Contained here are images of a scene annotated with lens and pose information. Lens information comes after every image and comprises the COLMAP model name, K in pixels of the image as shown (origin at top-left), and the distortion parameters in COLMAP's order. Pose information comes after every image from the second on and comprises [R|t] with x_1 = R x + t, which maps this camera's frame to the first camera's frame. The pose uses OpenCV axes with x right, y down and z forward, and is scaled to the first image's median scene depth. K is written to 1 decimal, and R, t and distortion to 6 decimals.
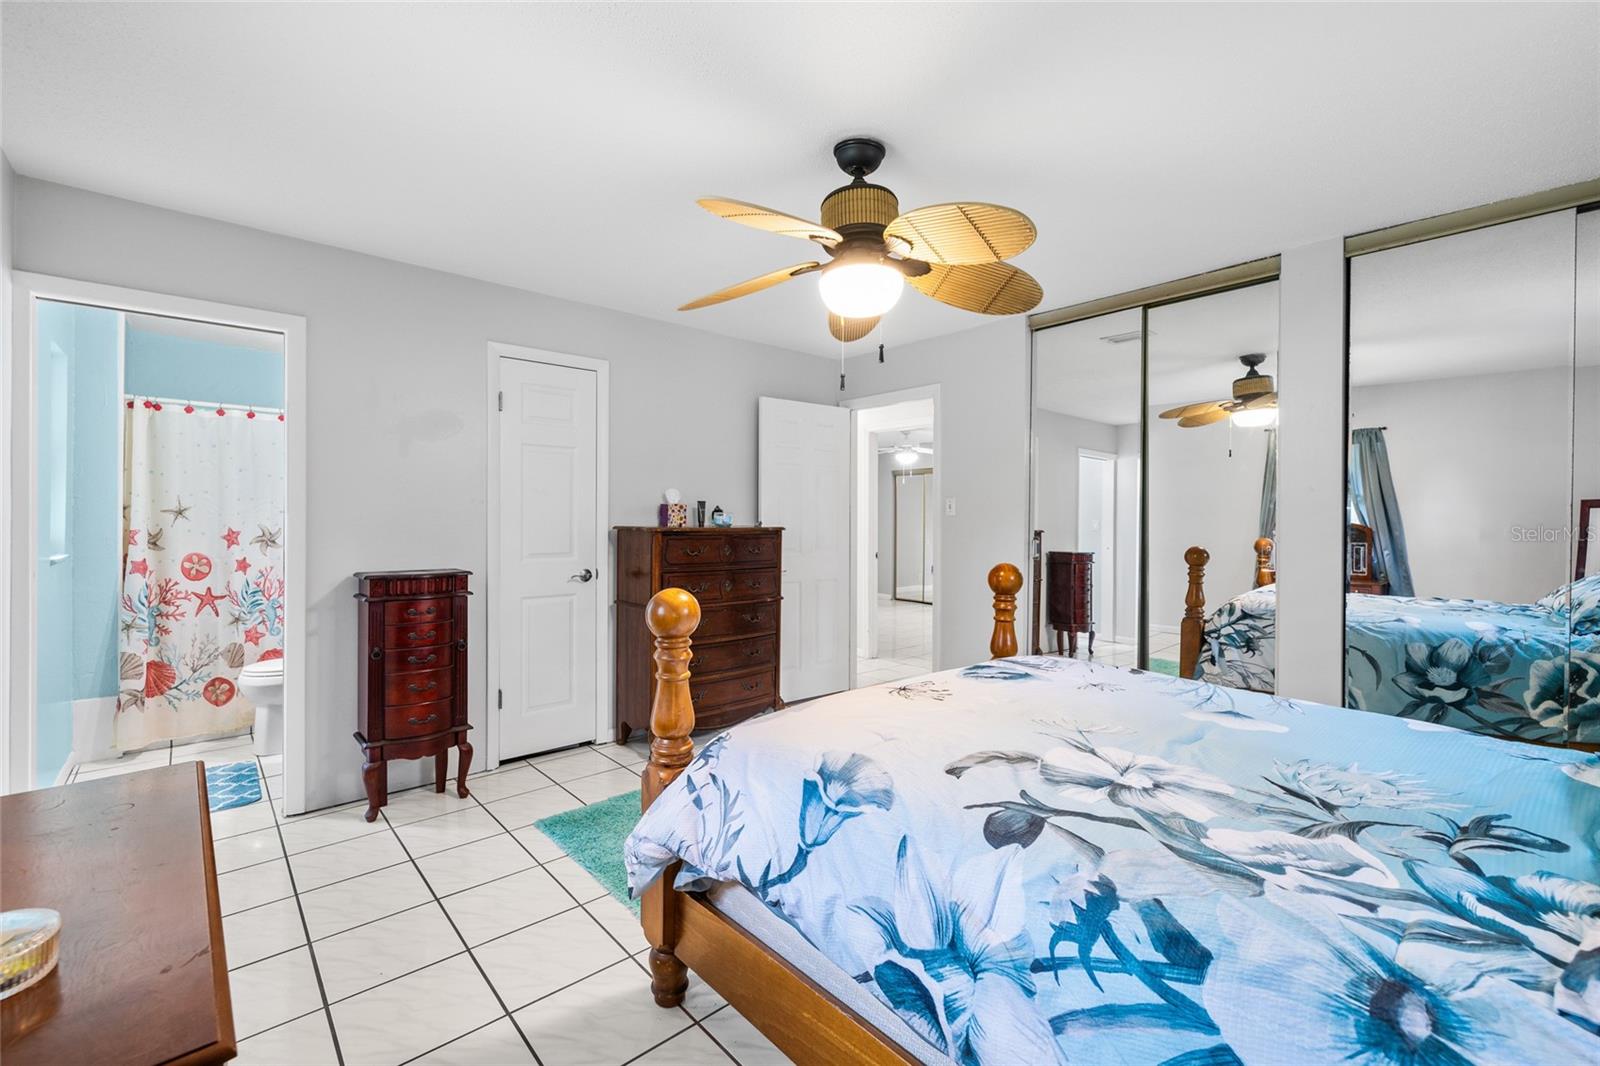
lens RADIAL K [[676.3, 0, 800.8], [0, 676.3, 525.8], [0, 0, 1]] dist [0.001250, -0.000712]
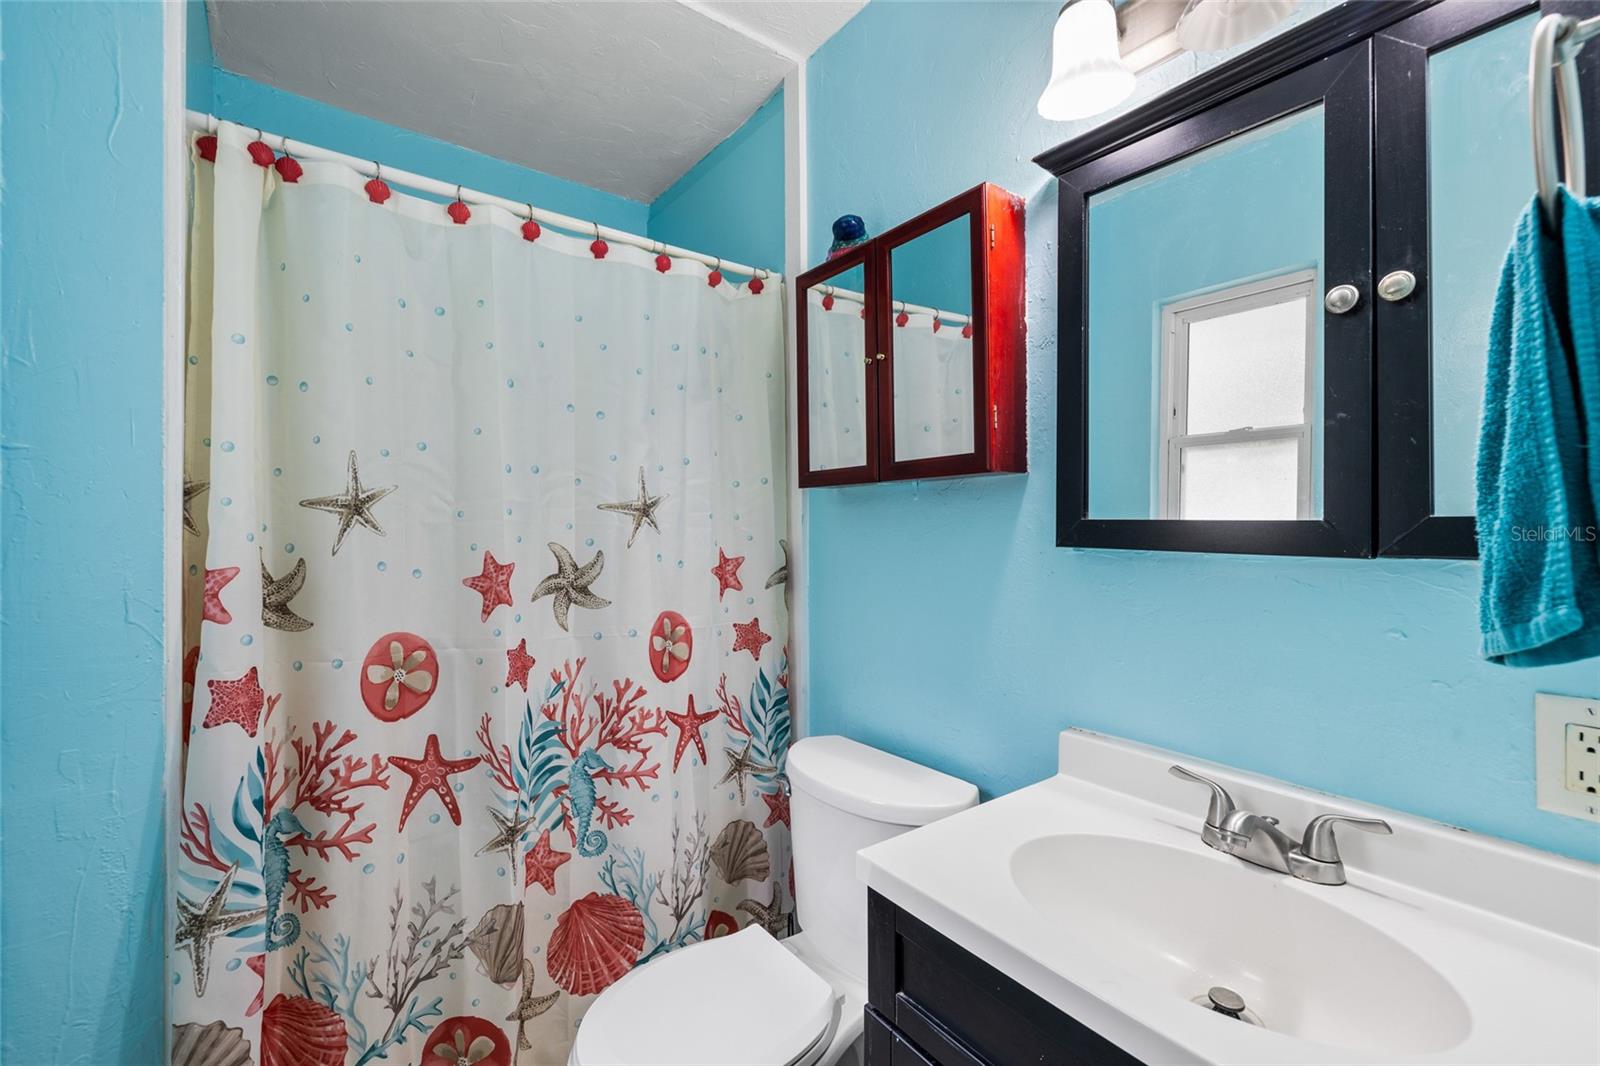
lens RADIAL K [[676.3, 0, 799.1], [0, 676.3, 529.3], [0, 0, 1]] dist [0.001250, -0.000712]
pose [[0.997321, 0.002655, -0.073098, -0.691985], [-0.002259, 0.999982, 0.005503, -0.011978], [0.073112, -0.005323, 0.997310, 0.704432]]
